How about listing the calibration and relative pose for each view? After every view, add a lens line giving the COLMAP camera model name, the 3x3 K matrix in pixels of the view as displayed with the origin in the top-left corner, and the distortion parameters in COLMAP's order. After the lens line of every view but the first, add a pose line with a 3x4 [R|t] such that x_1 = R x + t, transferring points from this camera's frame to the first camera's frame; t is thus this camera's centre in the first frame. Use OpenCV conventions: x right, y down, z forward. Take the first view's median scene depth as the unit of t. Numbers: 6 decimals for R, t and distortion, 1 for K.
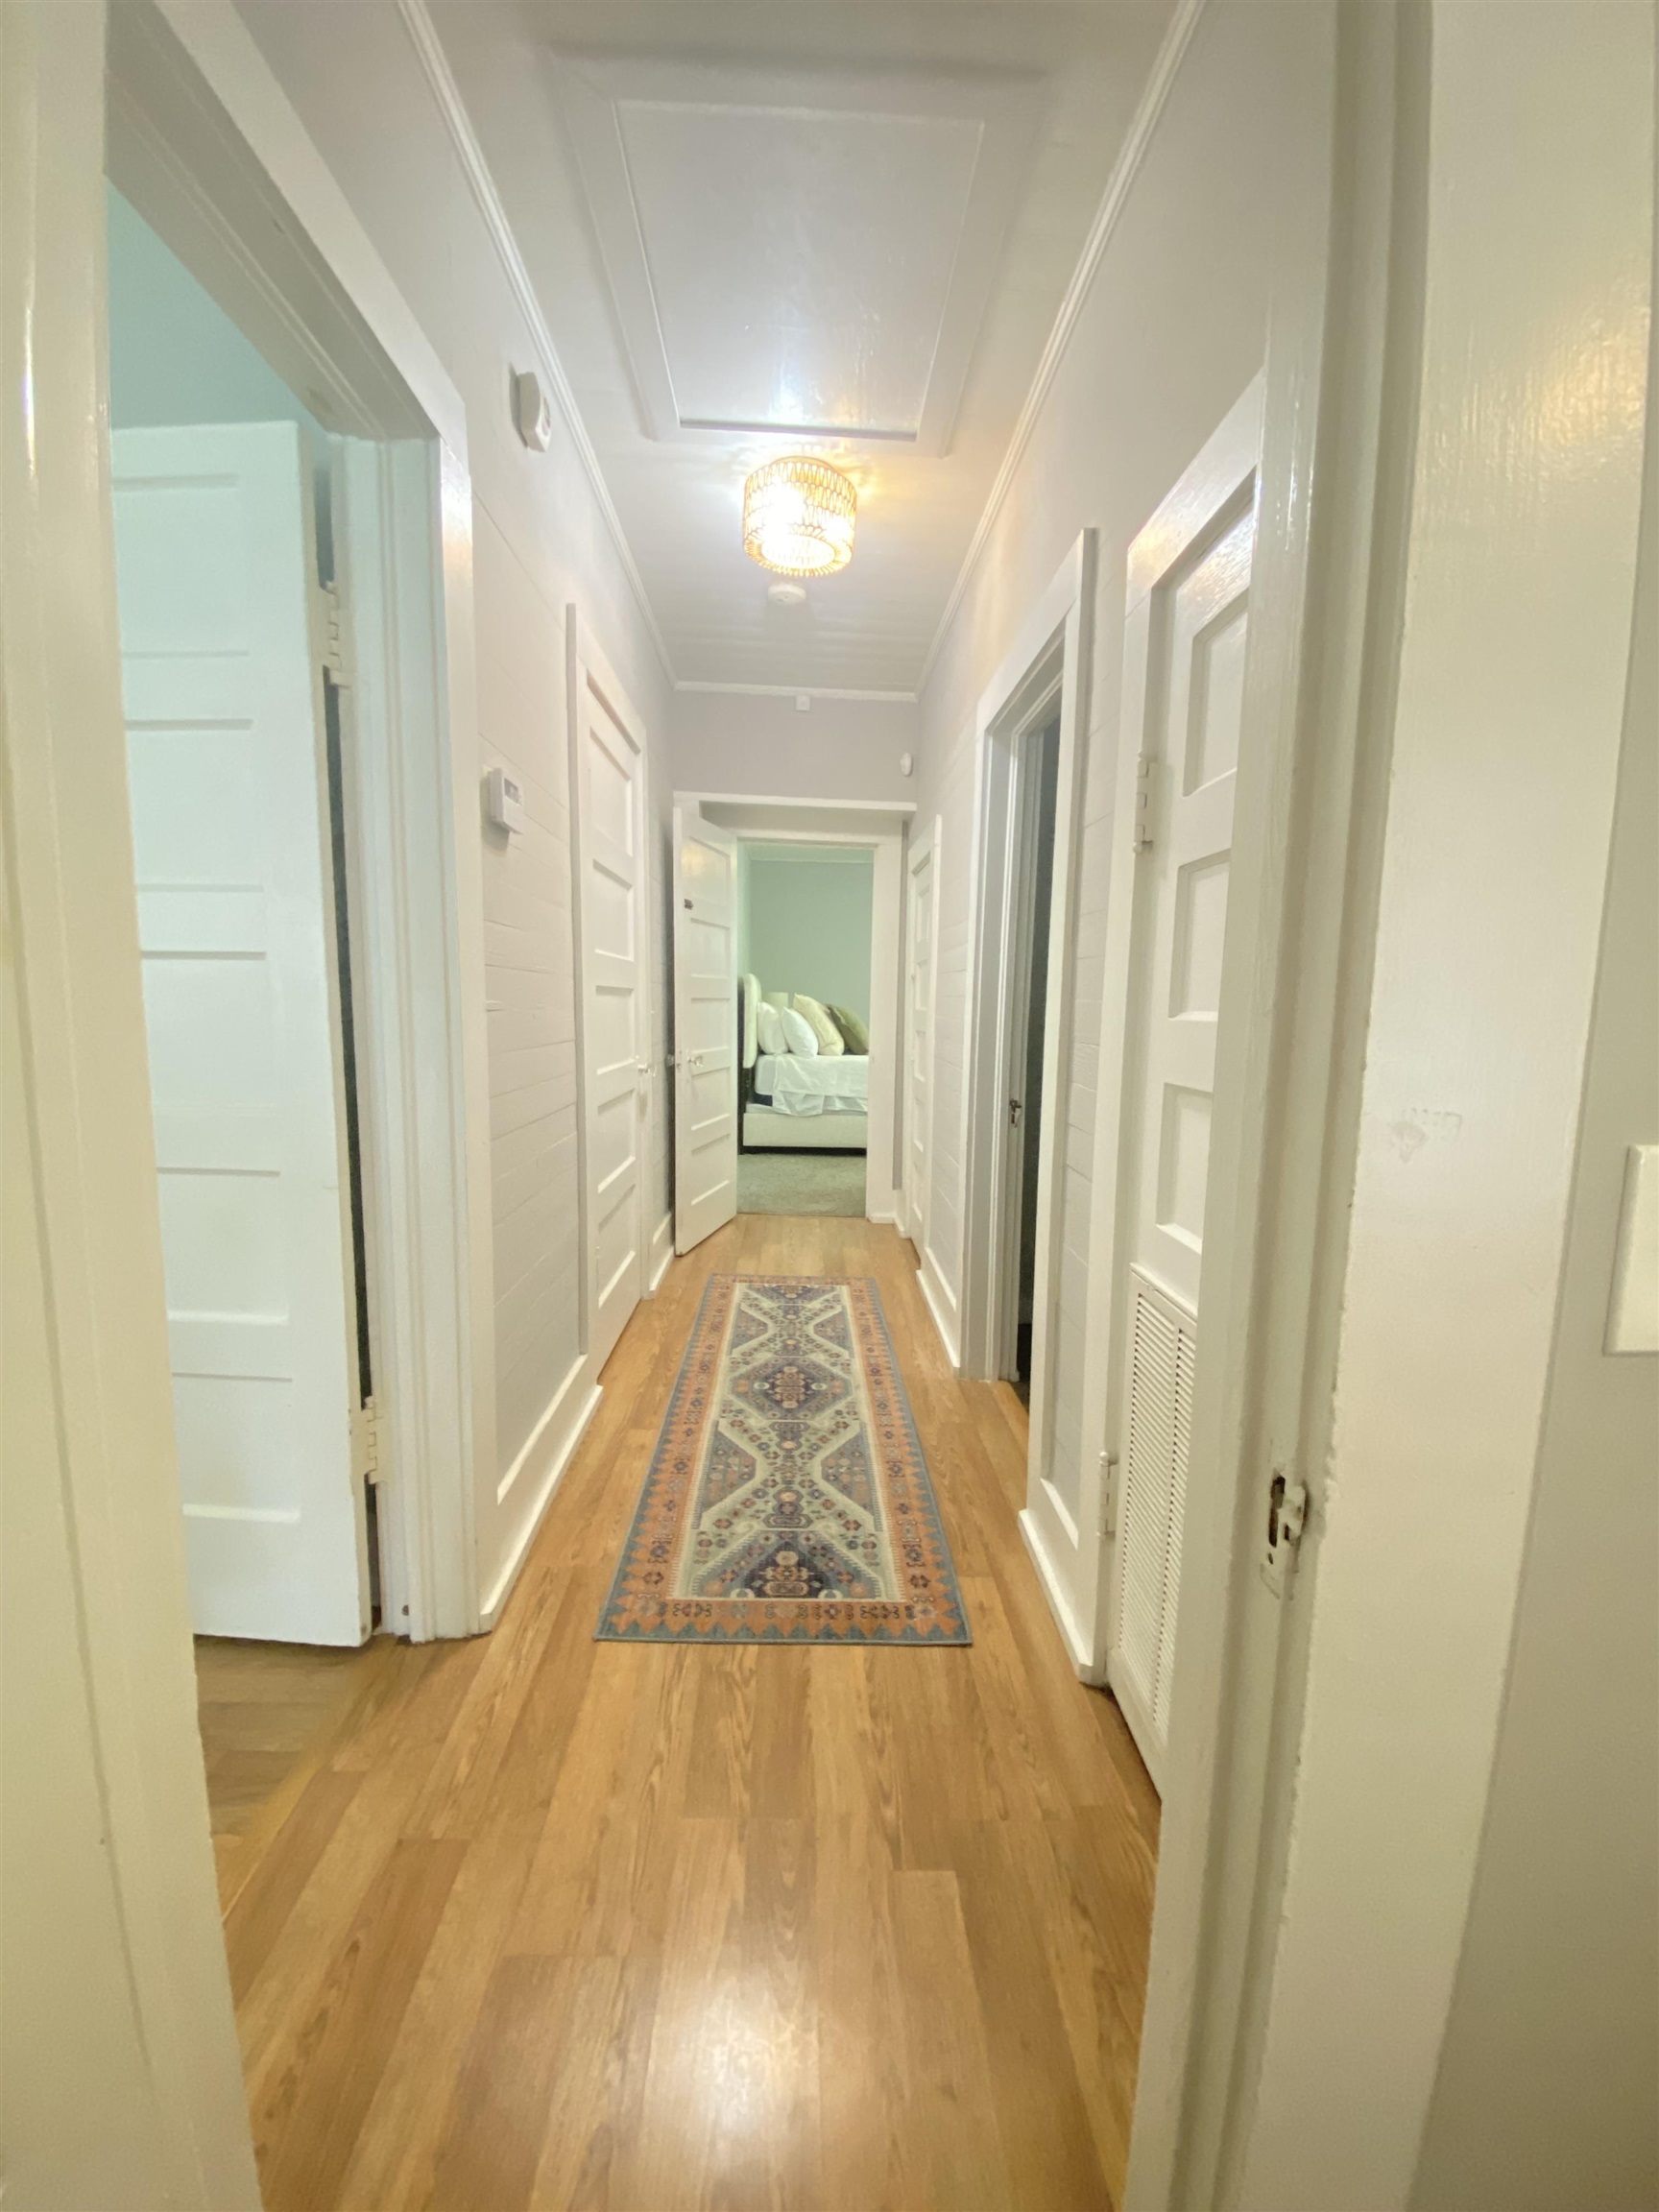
lens RADIAL K [[906.6, 0, 826.4], [0, 906.6, 1110.2], [0, 0, 1]] dist [0.025112, -0.027894]
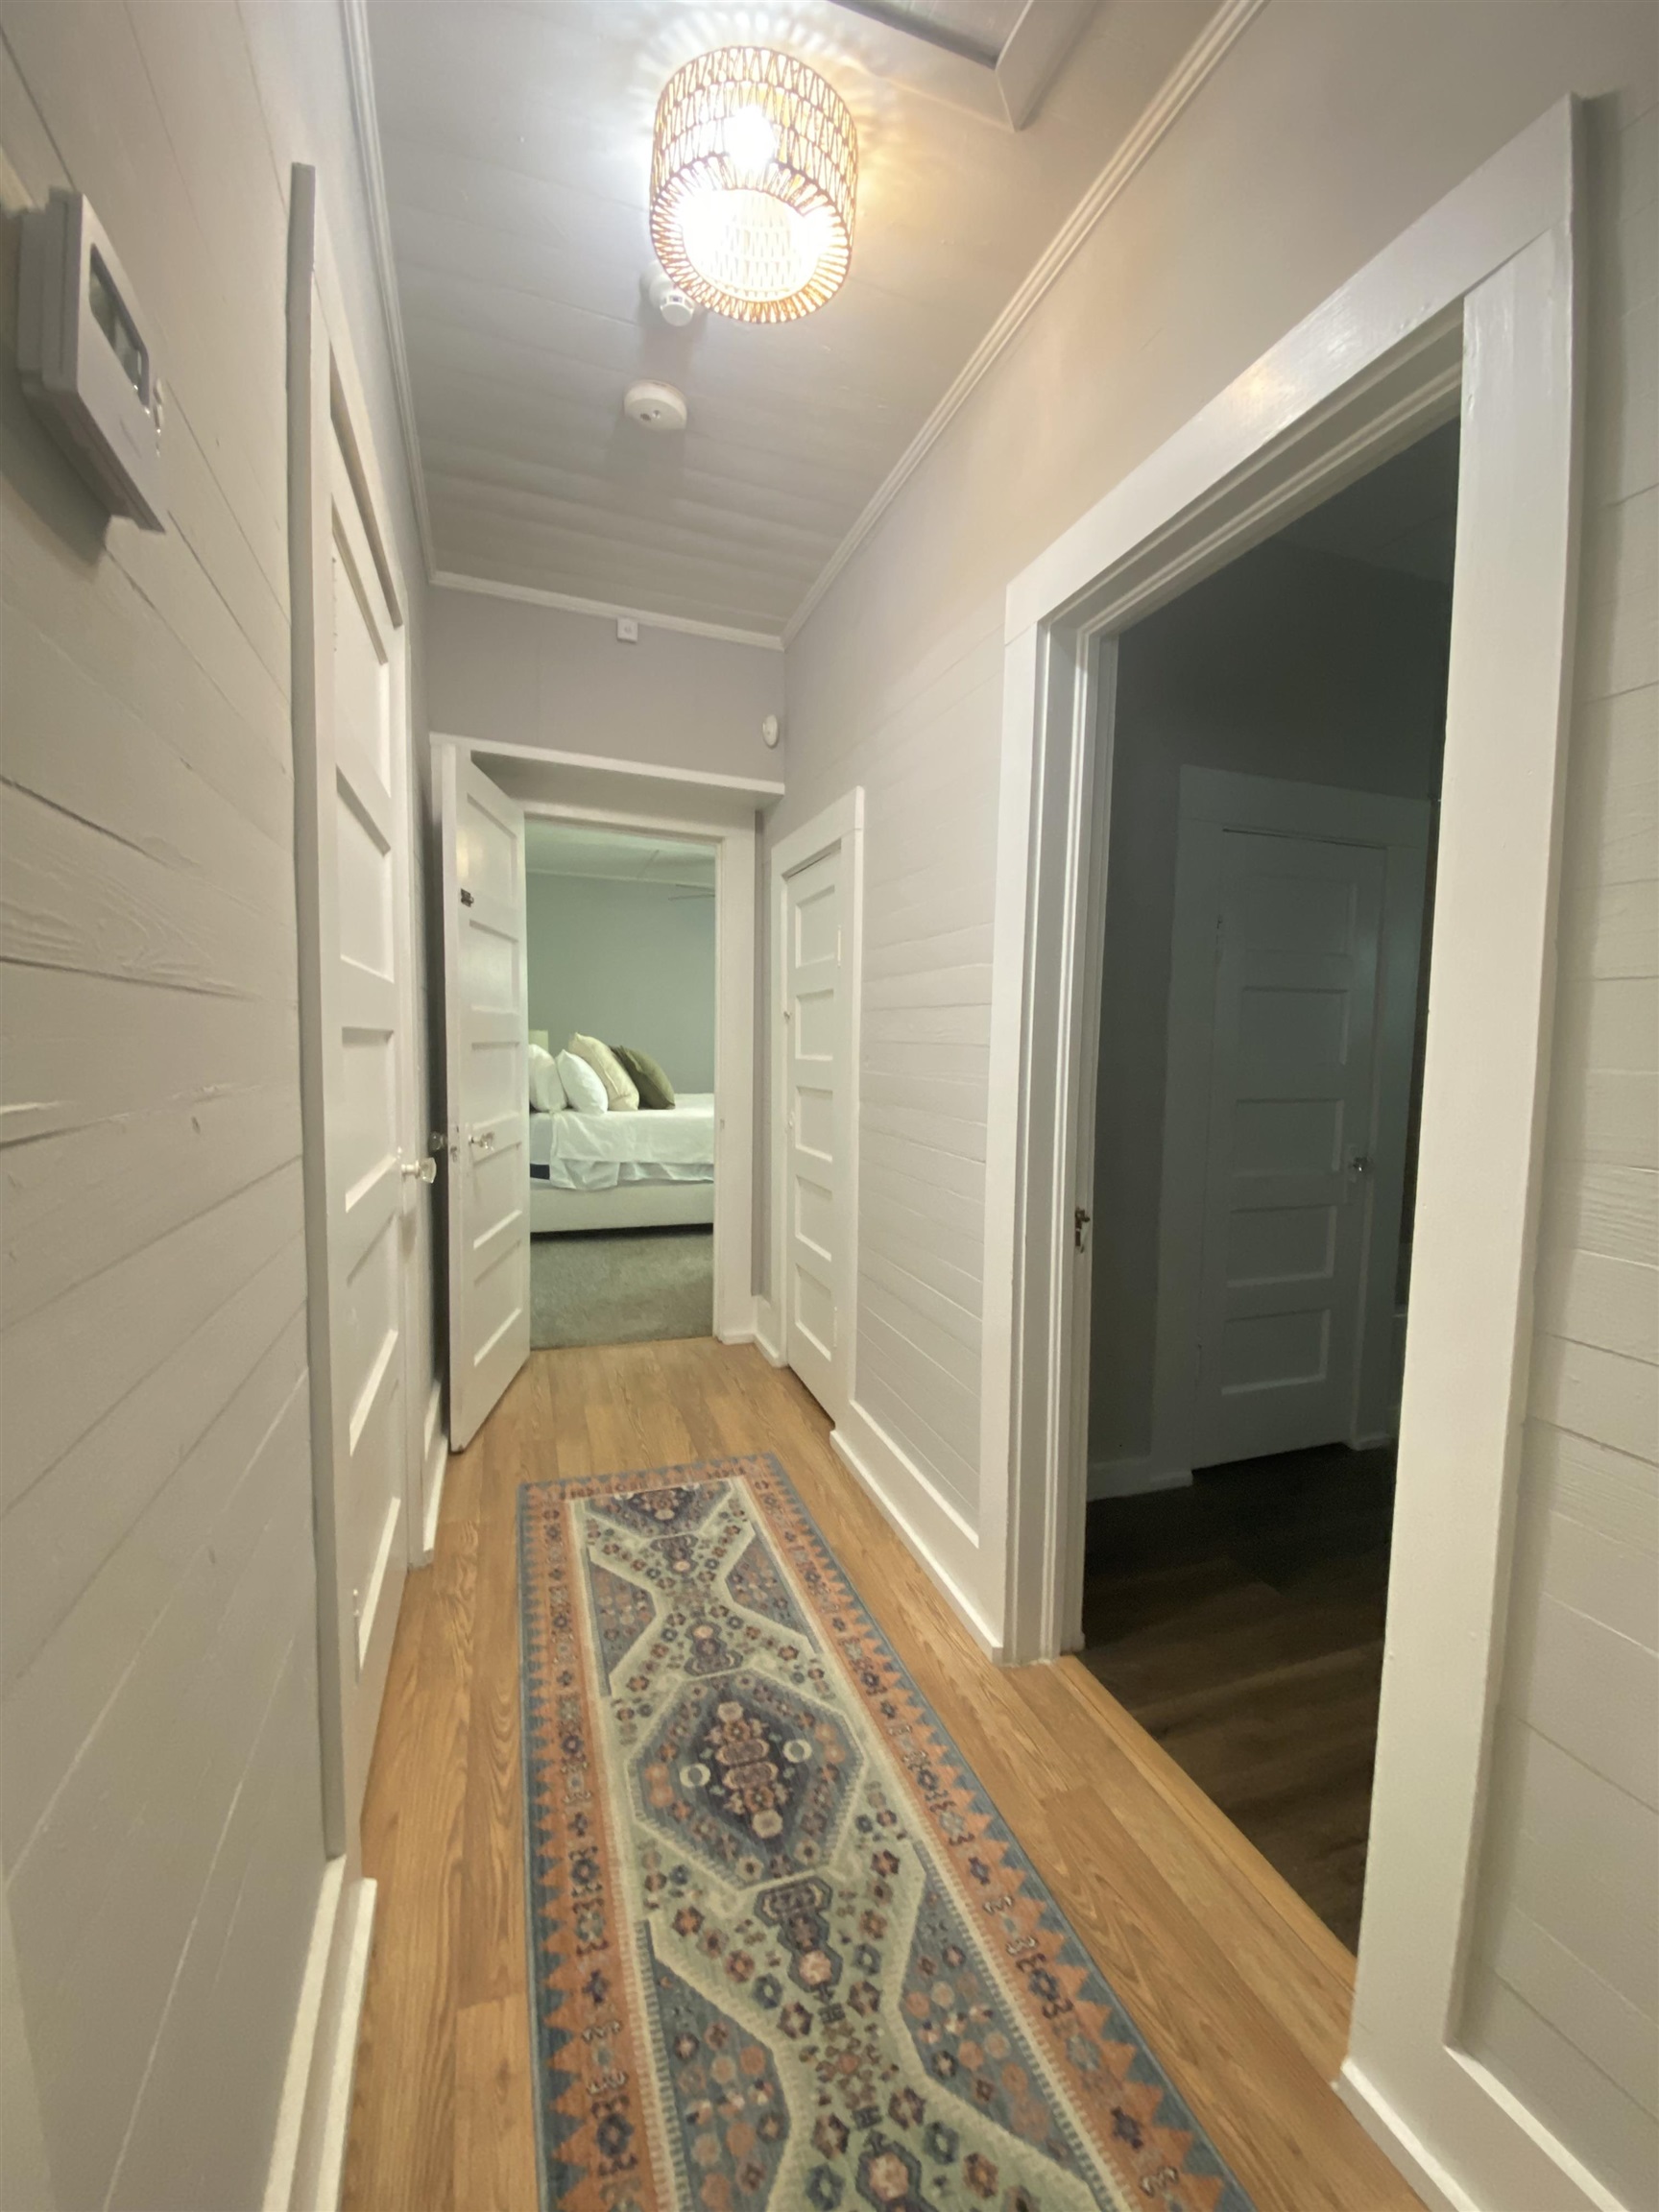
lens RADIAL K [[941.0, 0, 866.1], [0, 941.0, 1101.1], [0, 0, 1]] dist [0.001019, -0.017948]
pose [[0.948937, -0.020345, 0.314807, -0.112221], [0.036363, 0.998321, -0.045094, -0.050932], [-0.313361, 0.054239, 0.948084, 0.339190]]
